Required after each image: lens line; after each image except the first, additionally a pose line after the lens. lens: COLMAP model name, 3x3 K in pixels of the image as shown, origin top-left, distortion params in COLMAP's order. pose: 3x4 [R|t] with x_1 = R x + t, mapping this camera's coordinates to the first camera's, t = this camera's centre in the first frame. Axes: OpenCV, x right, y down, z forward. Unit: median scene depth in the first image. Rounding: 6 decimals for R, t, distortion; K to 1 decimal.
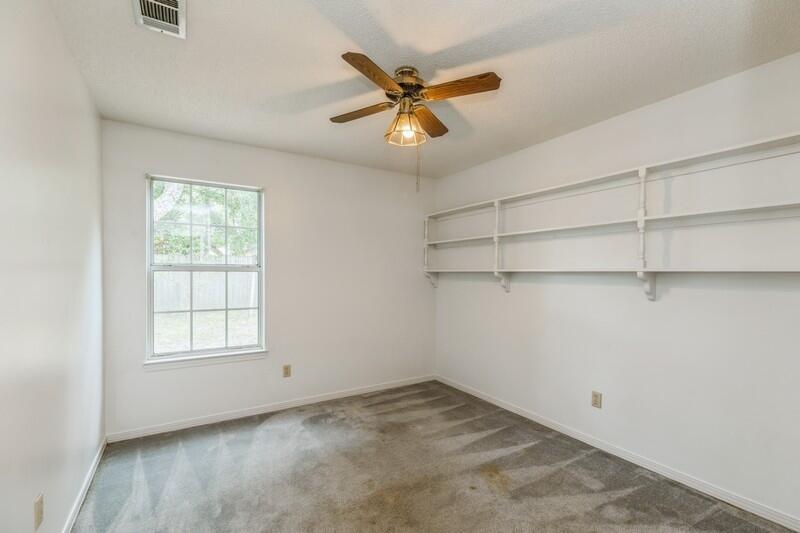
lens RADIAL K [[360.8, 0, 400.7], [0, 360.8, 279.1], [0, 0, 1]] dist [0.002073, 0.000163]
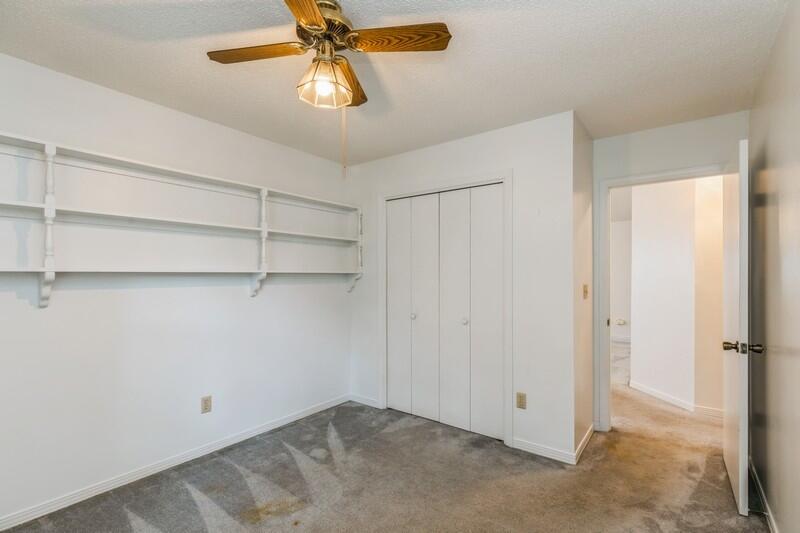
lens RADIAL K [[360.8, 0, 400.7], [0, 360.8, 279.1], [0, 0, 1]] dist [0.002073, 0.000163]
pose [[-0.346868, -0.015012, 0.937794, -0.606879], [0.016214, 0.999627, 0.021999, -0.017531], [-0.937774, 0.022837, -0.346495, 0.936125]]
